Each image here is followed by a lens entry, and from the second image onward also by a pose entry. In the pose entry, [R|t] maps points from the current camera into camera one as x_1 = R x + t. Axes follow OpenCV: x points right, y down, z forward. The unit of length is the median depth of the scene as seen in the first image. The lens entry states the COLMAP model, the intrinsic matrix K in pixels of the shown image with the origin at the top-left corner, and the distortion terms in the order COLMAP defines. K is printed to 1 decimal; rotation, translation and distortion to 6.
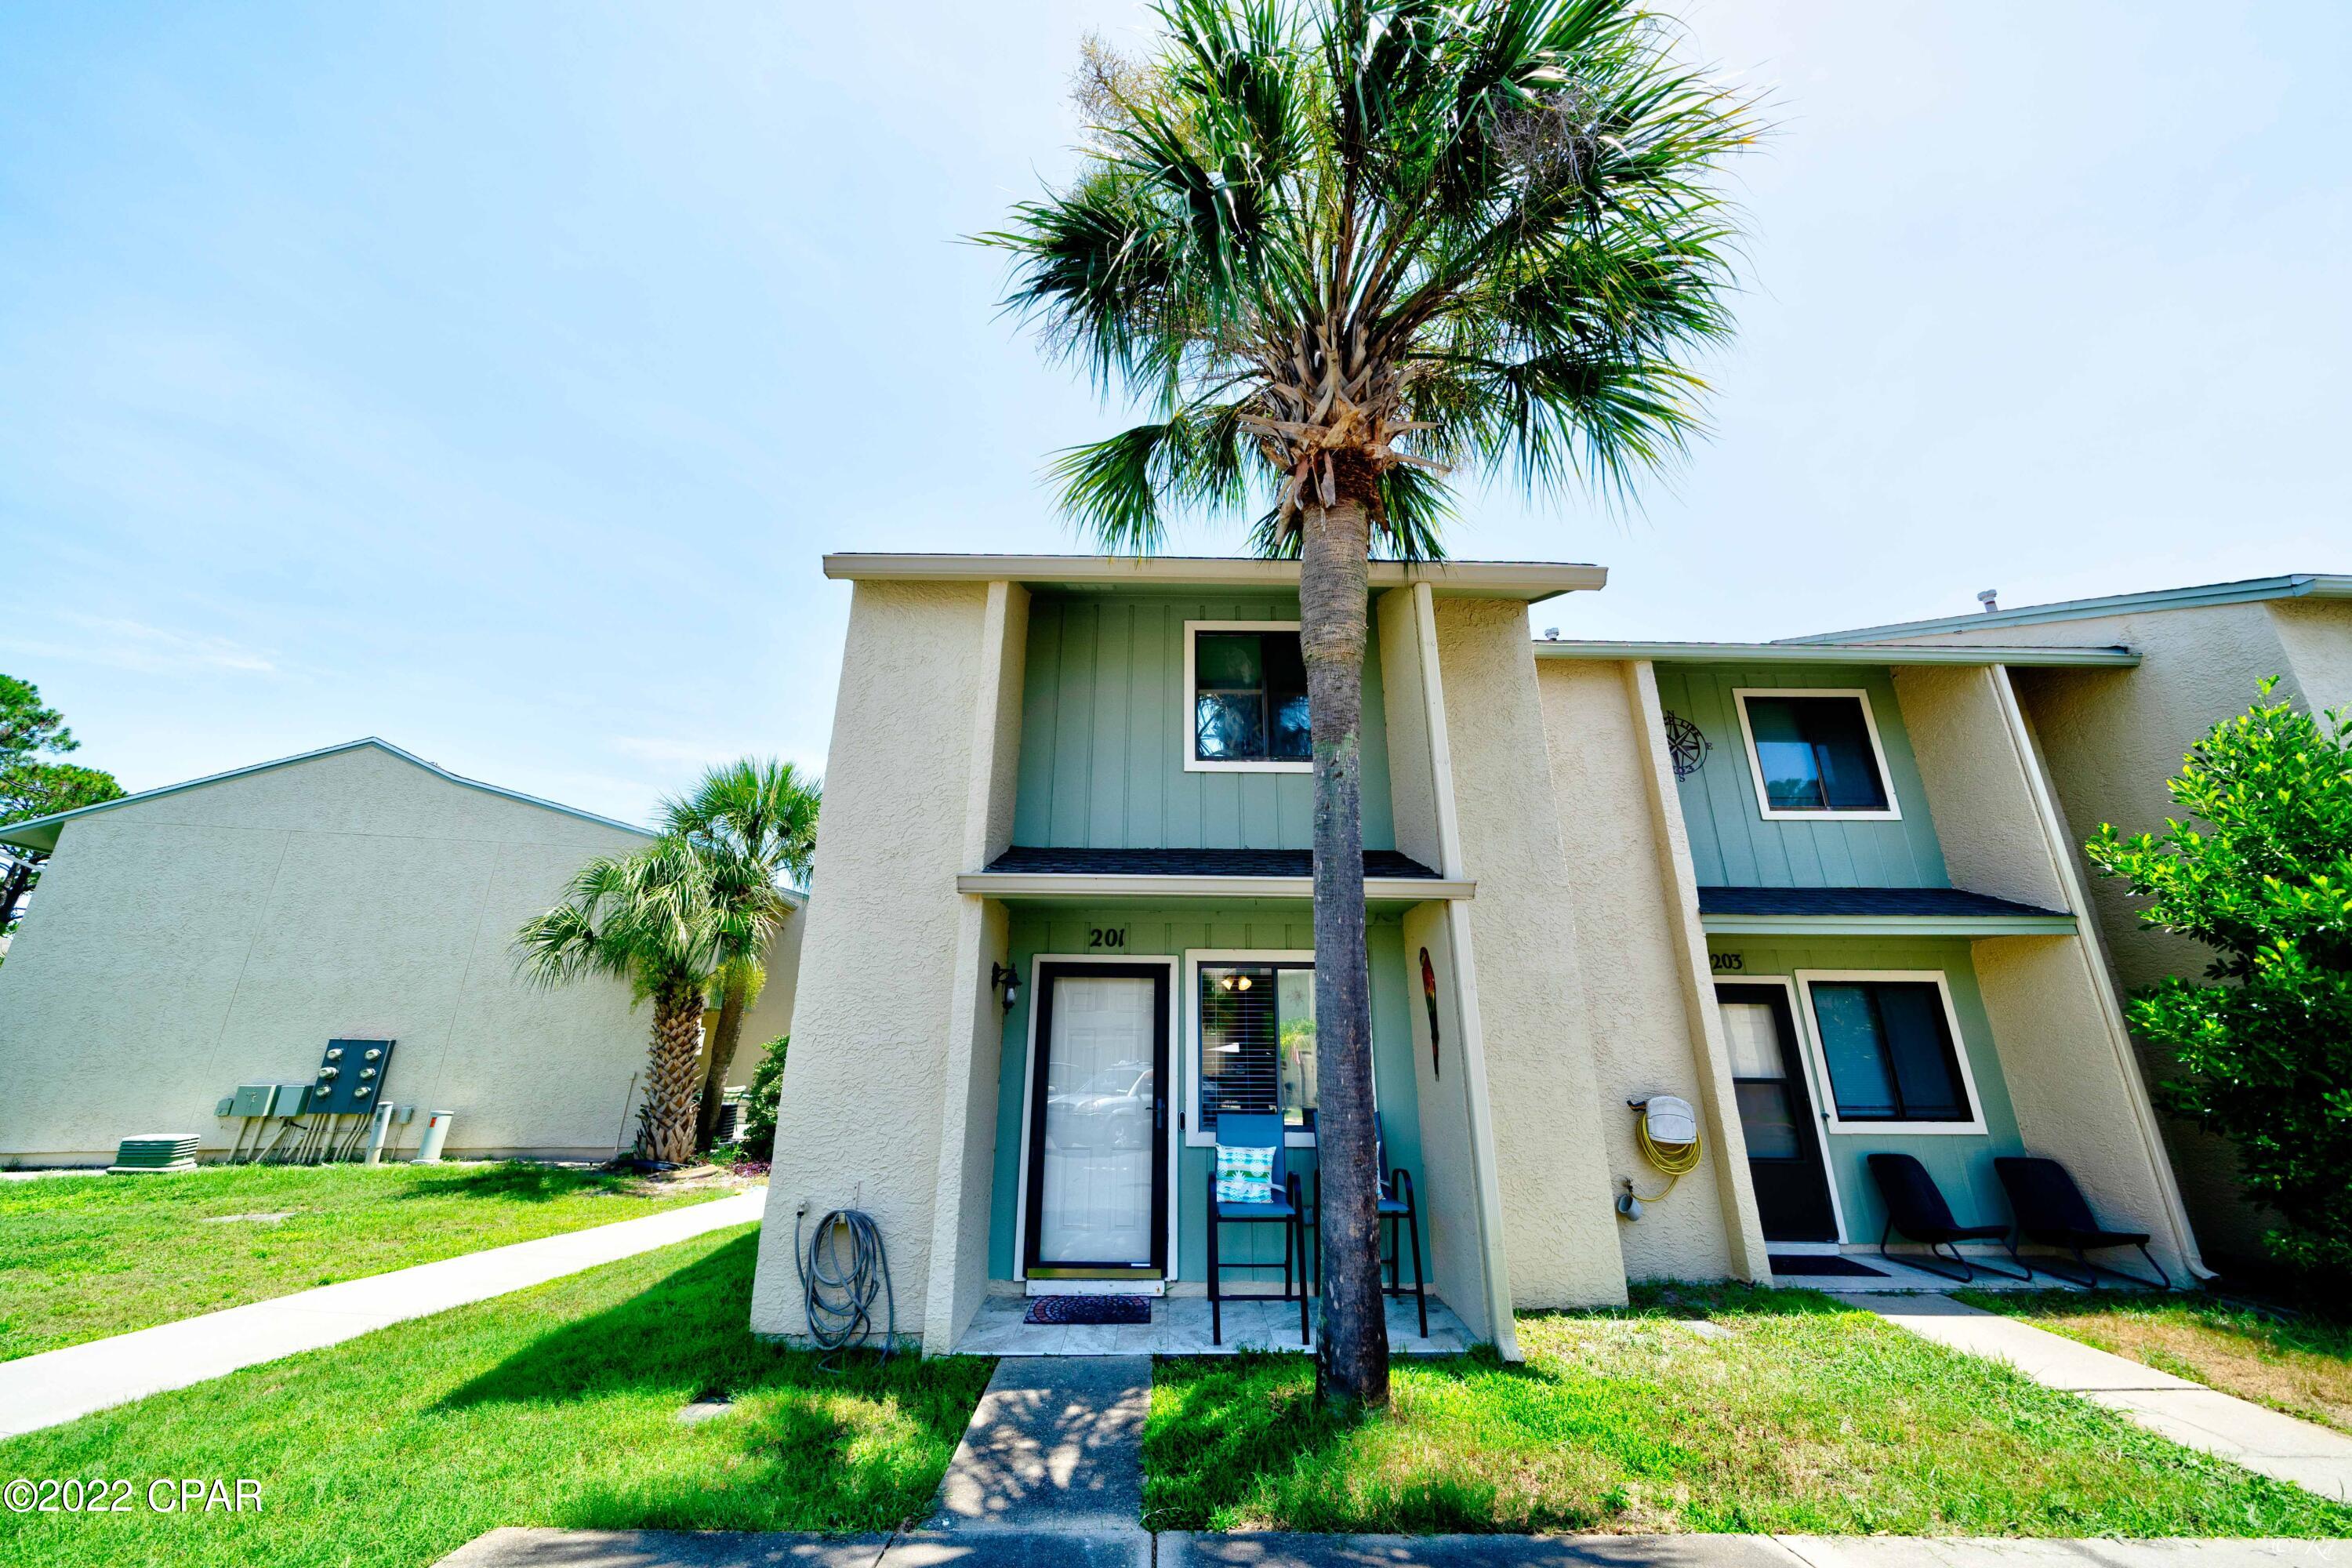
lens RADIAL K [[804.4, 0, 1170.1], [0, 804.4, 786.4], [0, 0, 1]] dist [-0.008968, 0.000272]
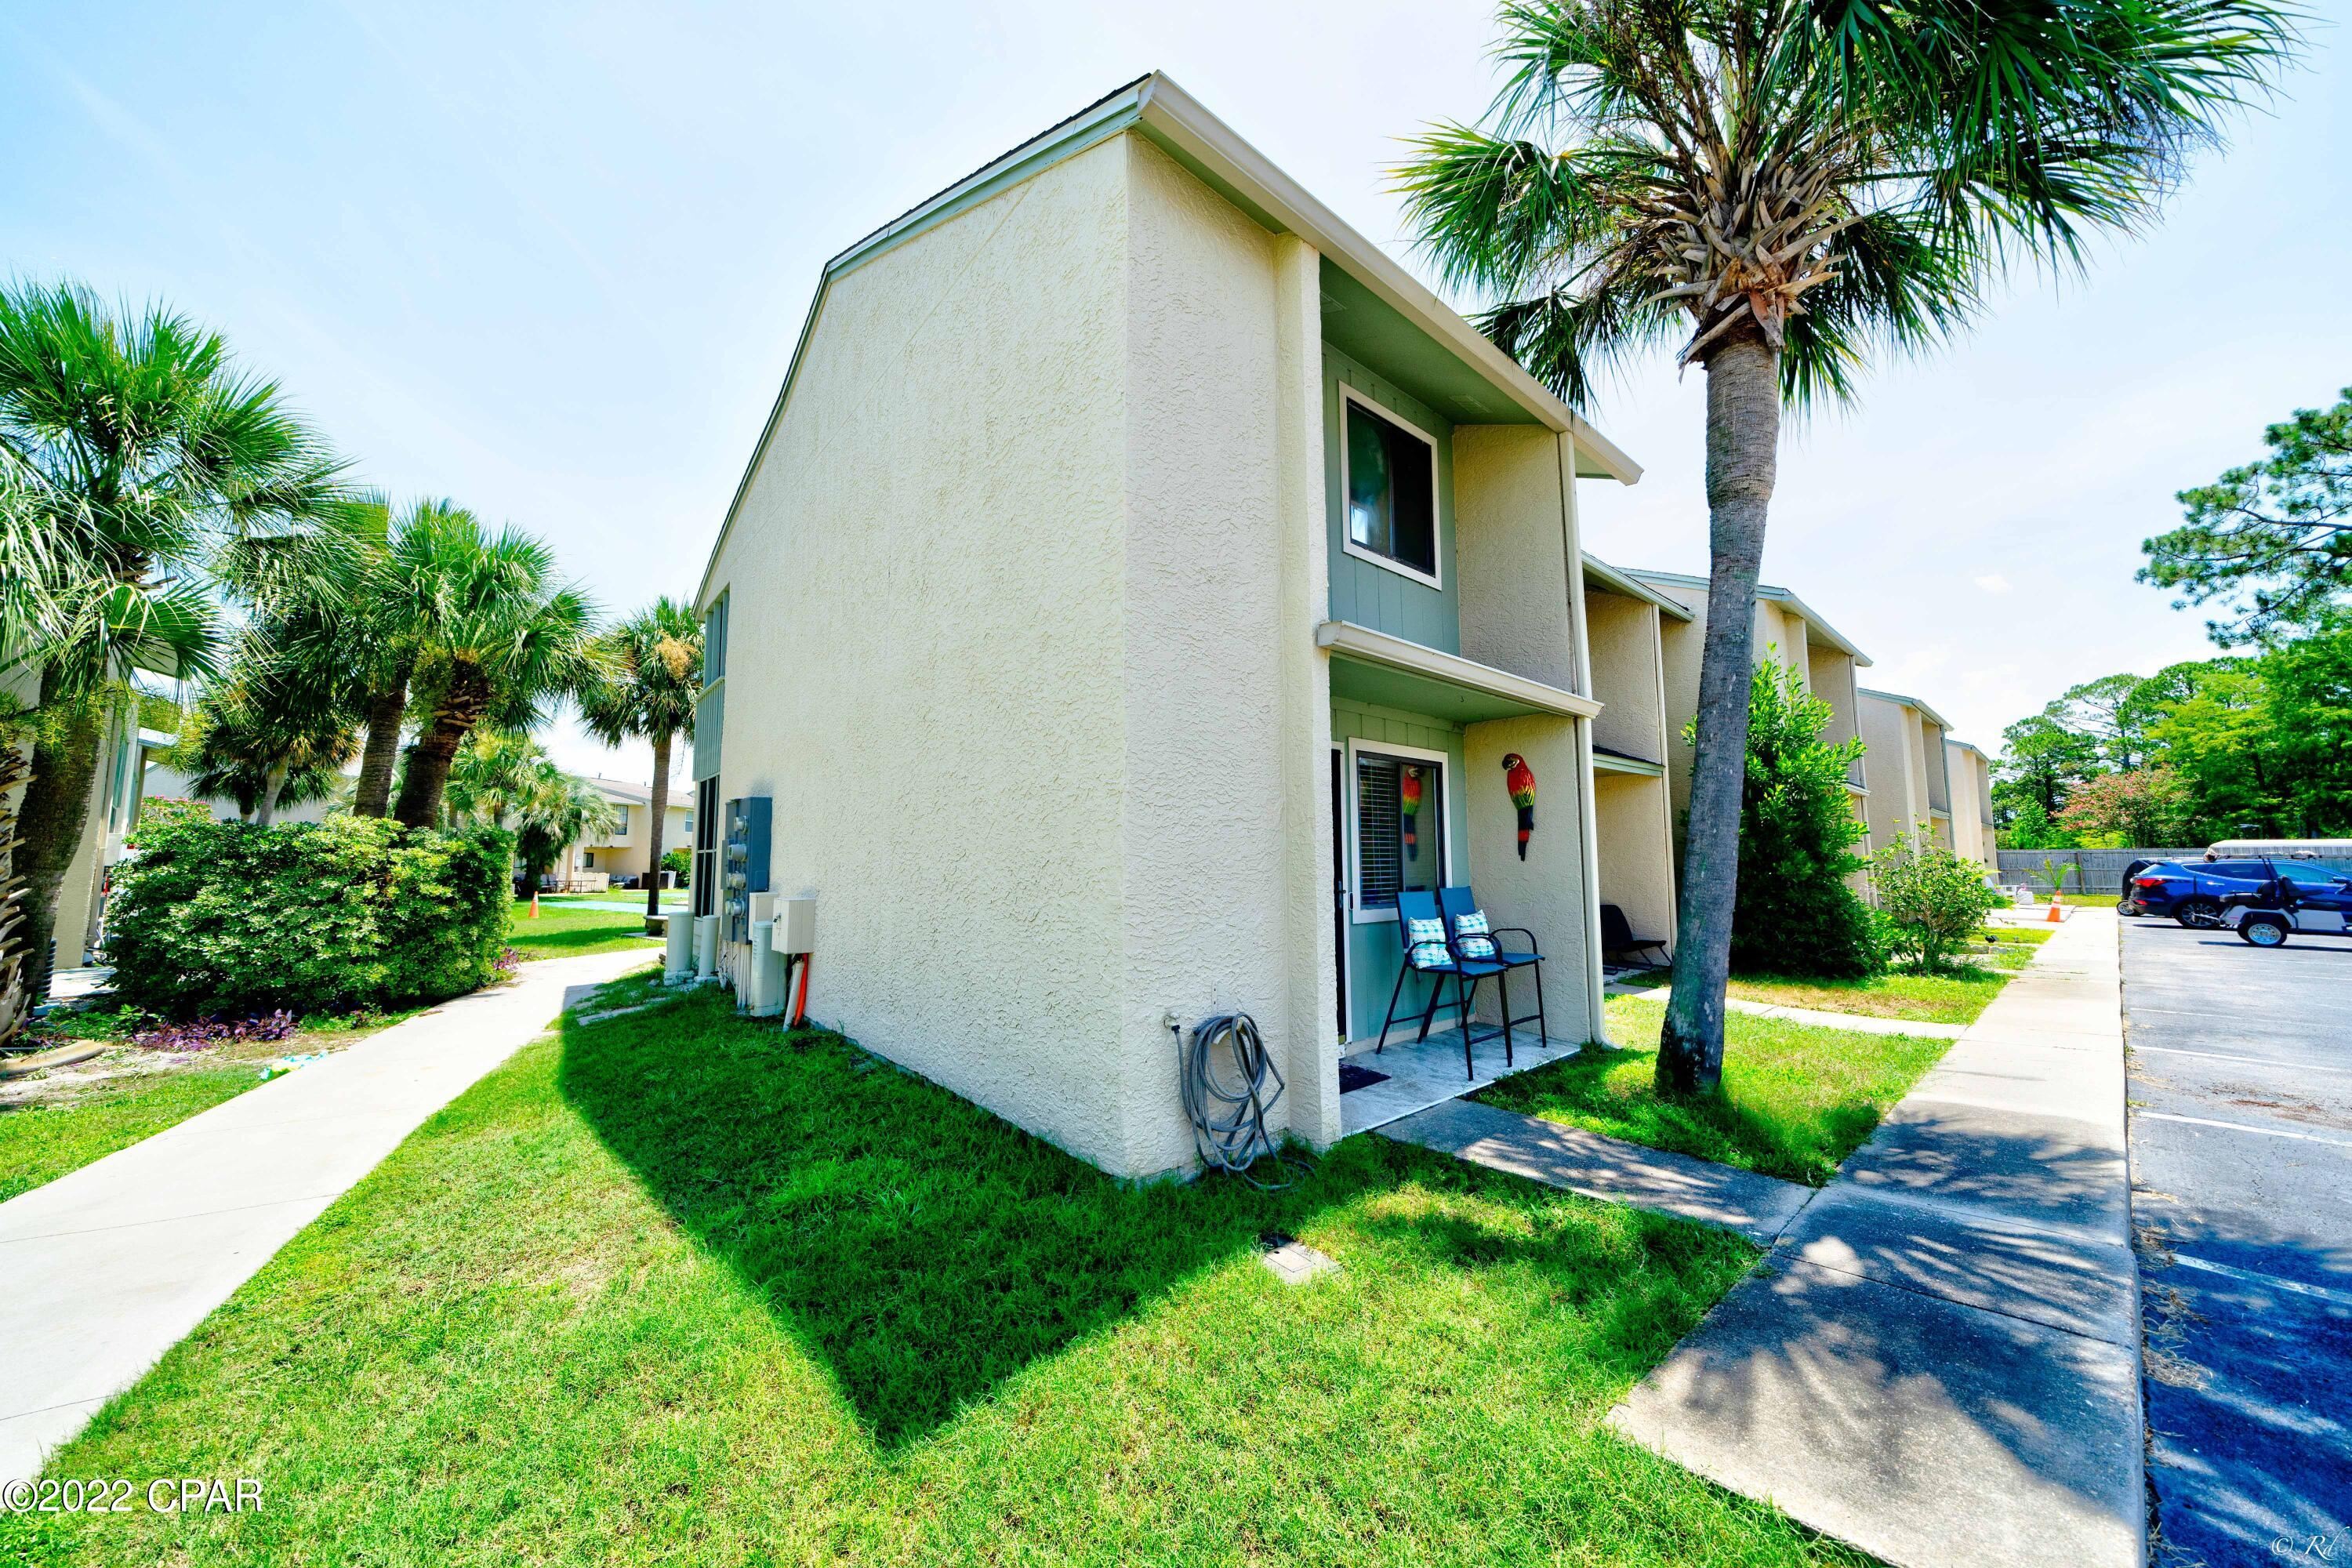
lens RADIAL K [[804.4, 0, 1161.6], [0, 804.4, 782.4], [0, 0, 1]] dist [-0.008968, 0.000272]
pose [[0.770324, 0.054311, 0.635335, -0.770764], [-0.201101, 0.966210, 0.161234, 0.146342], [-0.605111, -0.251969, 0.755217, 0.385523]]
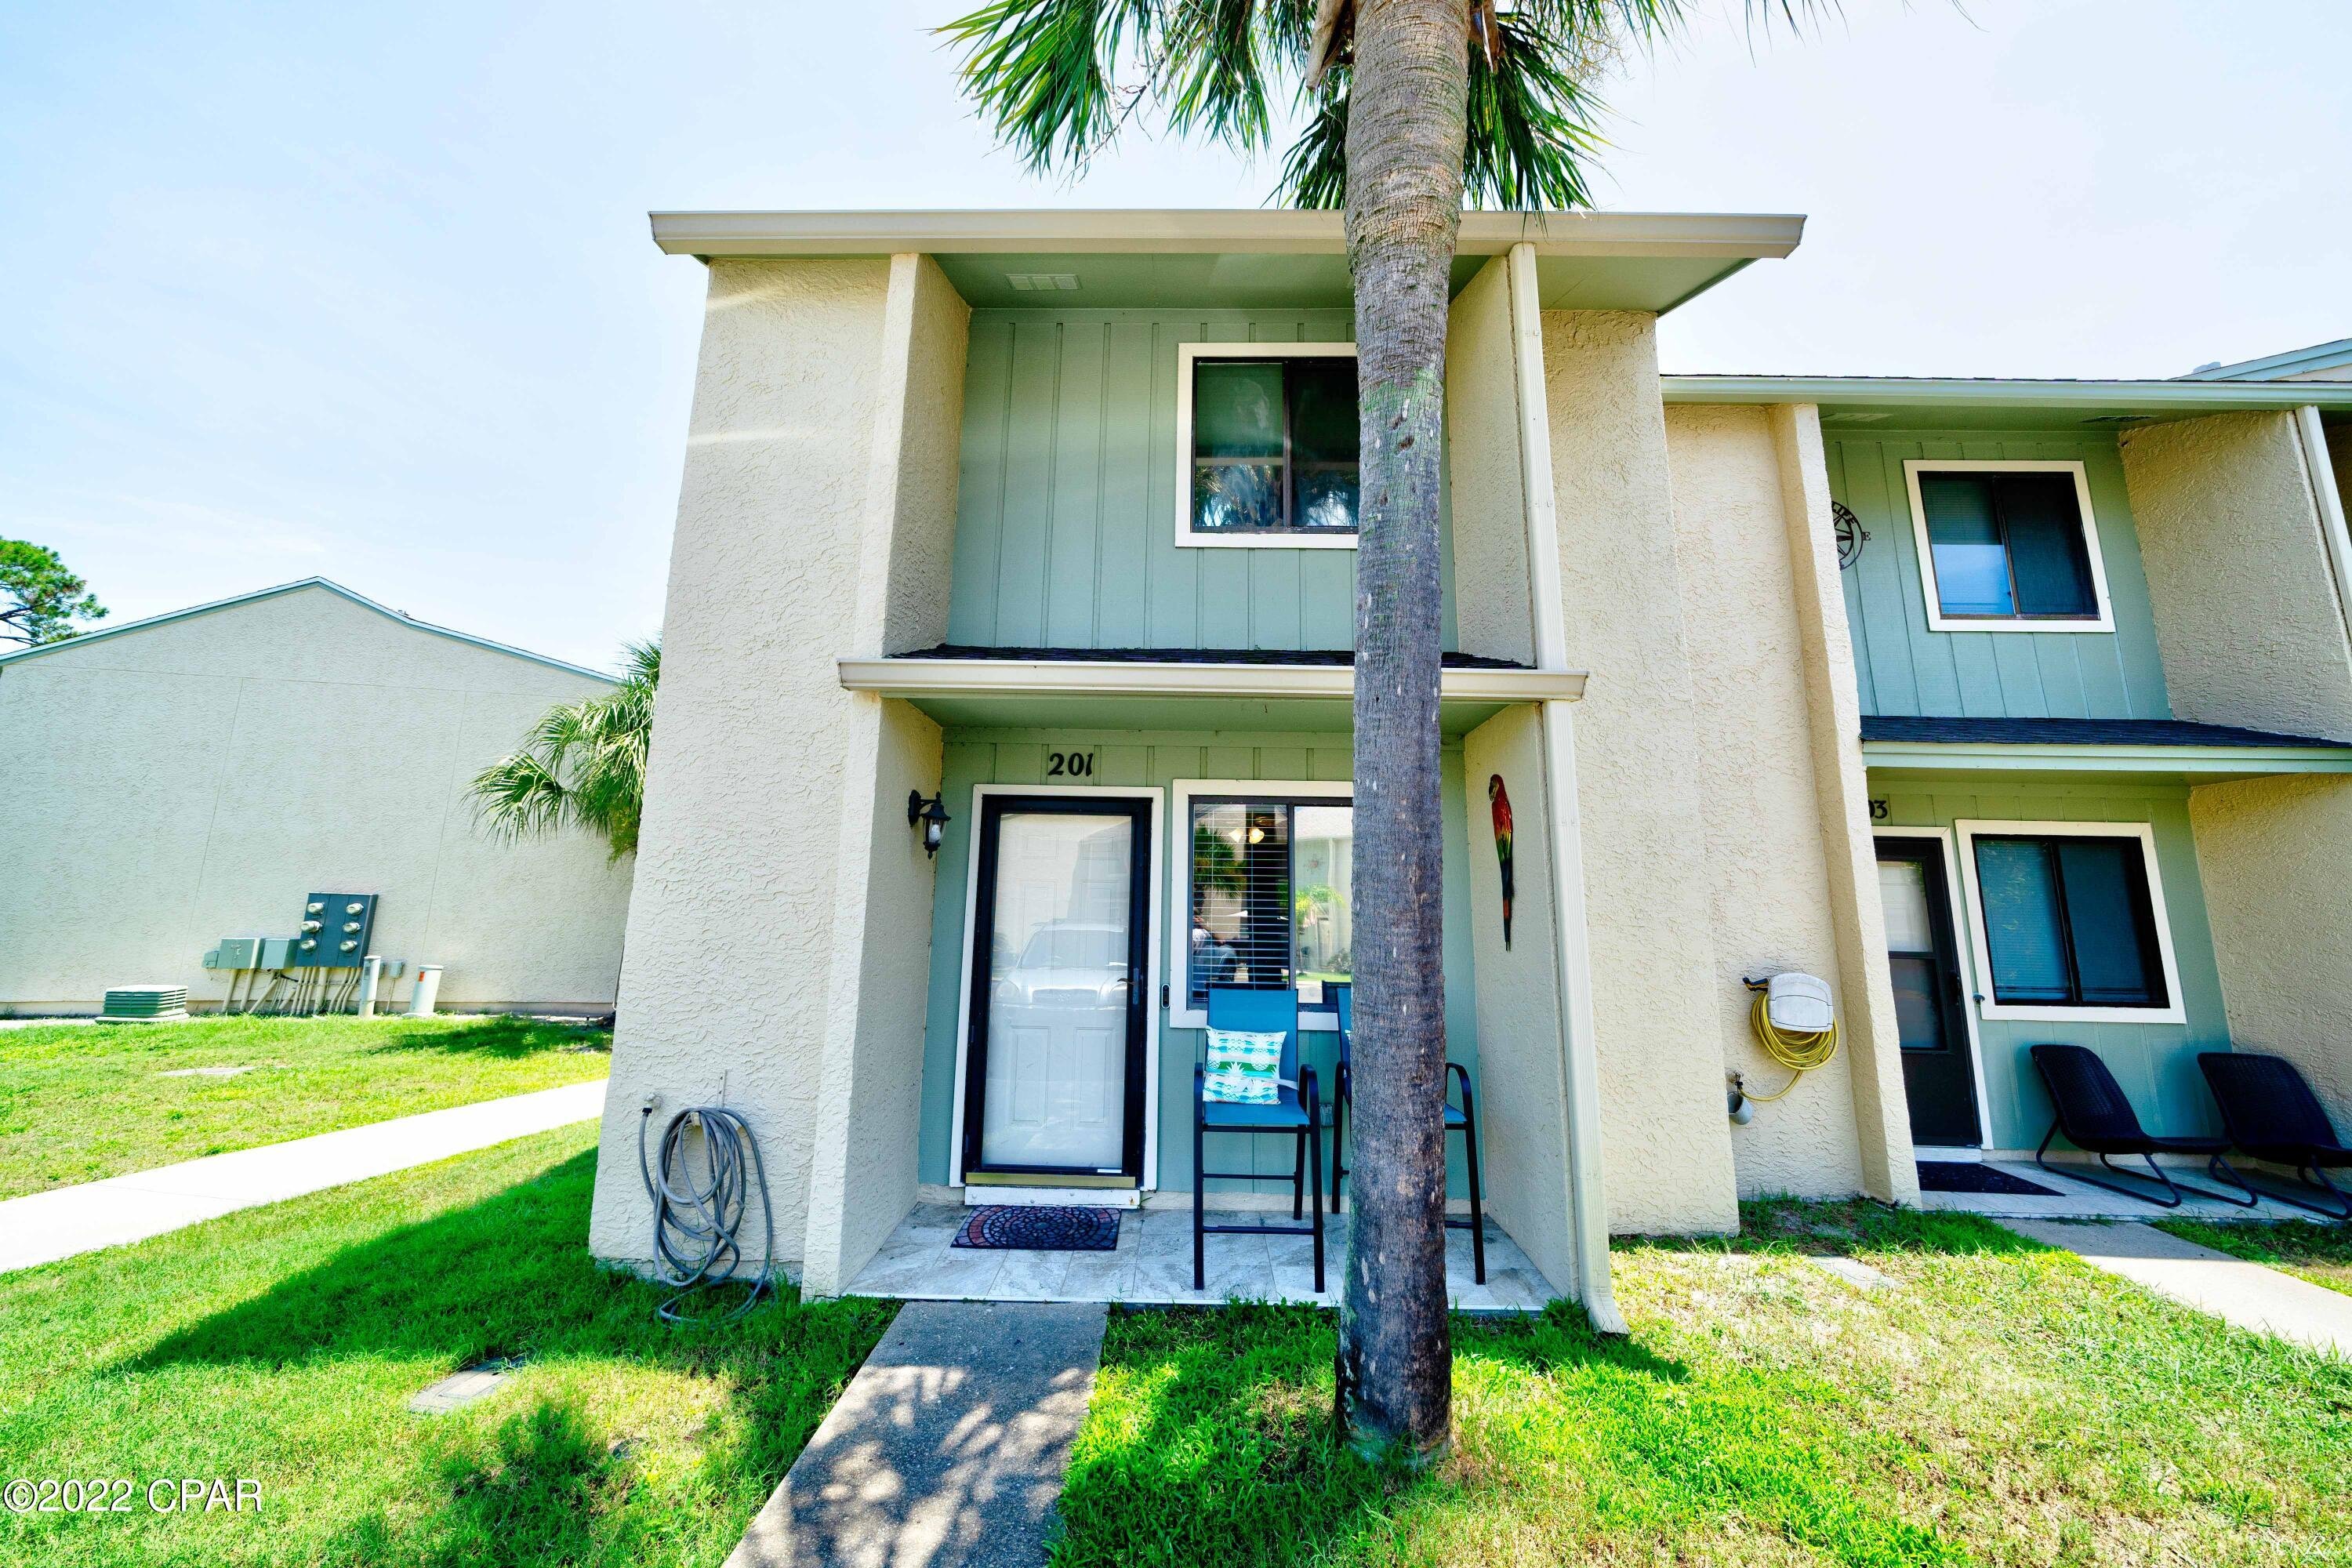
lens RADIAL K [[804.4, 0, 1168.5], [0, 804.4, 776.7], [0, 0, 1]] dist [-0.008968, 0.000272]
pose [[0.999535, 0.006057, -0.029901, 0.038462], [-0.001604, 0.989171, 0.146760, 0.091660], [0.030466, -0.146643, 0.988720, 0.258689]]
